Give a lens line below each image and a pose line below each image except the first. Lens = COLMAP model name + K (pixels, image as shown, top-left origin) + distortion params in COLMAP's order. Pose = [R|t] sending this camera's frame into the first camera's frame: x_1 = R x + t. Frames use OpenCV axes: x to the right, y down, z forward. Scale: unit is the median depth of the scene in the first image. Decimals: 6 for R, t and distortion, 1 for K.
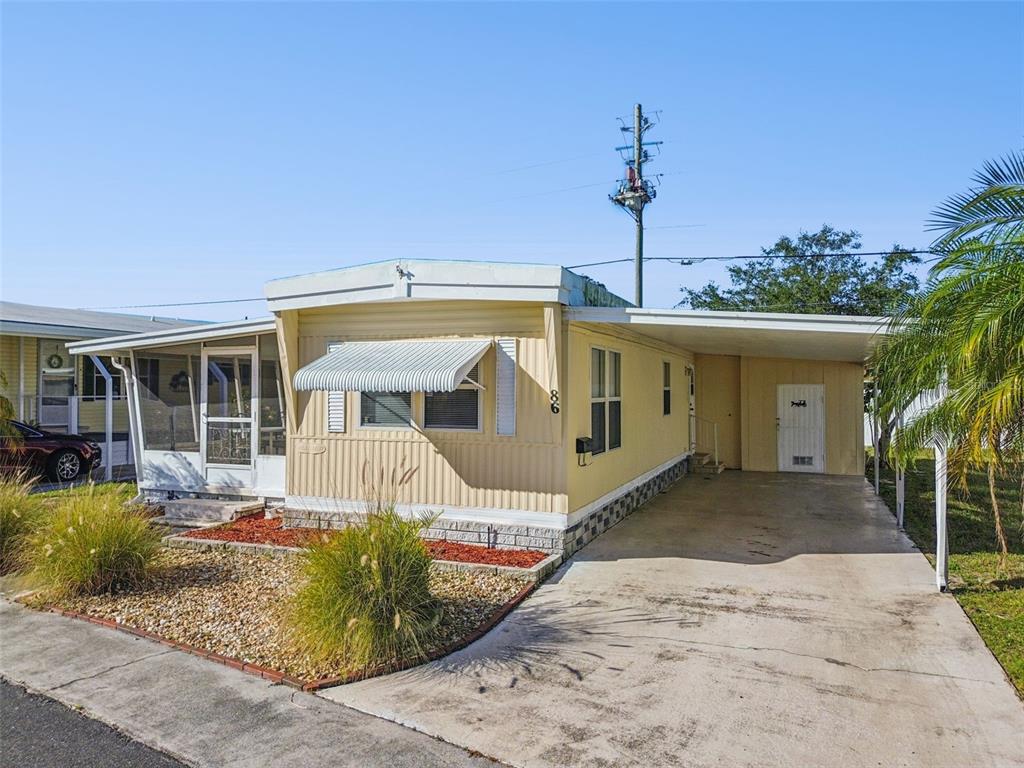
lens RADIAL K [[762.8, 0, 512.0], [0, 762.8, 384.0], [0, 0, 1]] dist [-0.001455, -0.008694]
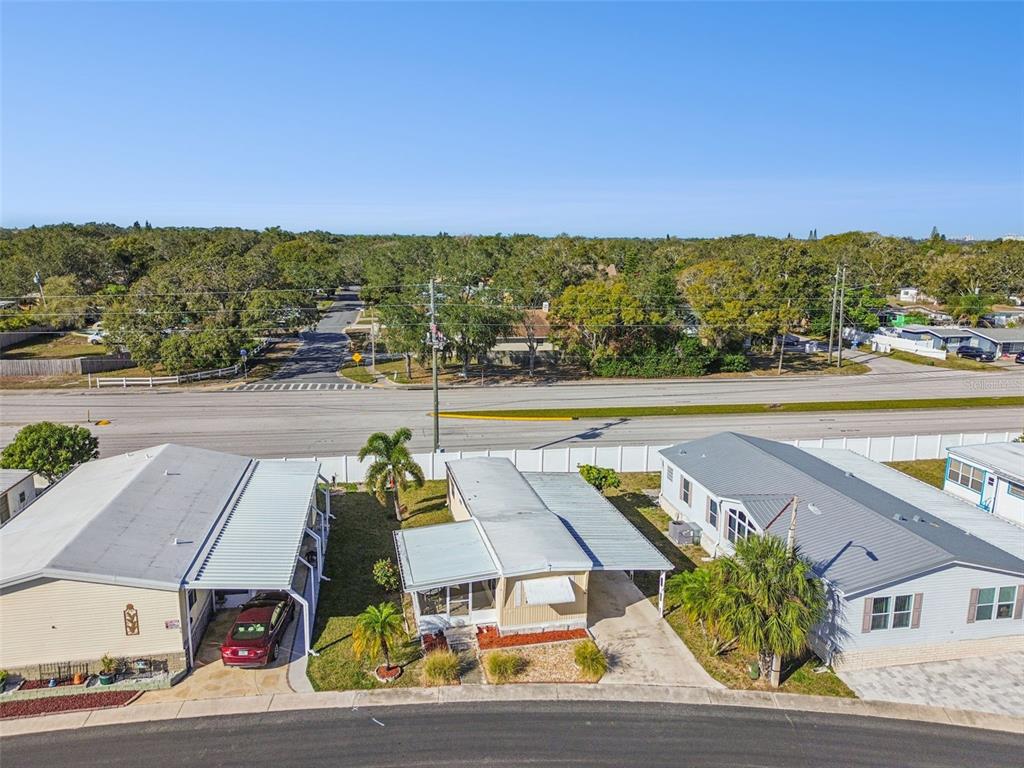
lens RADIAL K [[762.8, 0, 512.0], [0, 762.8, 384.0], [0, 0, 1]] dist [-0.001455, -0.008694]
pose [[0.842388, -0.084541, 0.532199, -2.015753], [-0.003807, 0.986658, 0.162760, -1.483229], [-0.538858, -0.139133, 0.830827, -1.649863]]
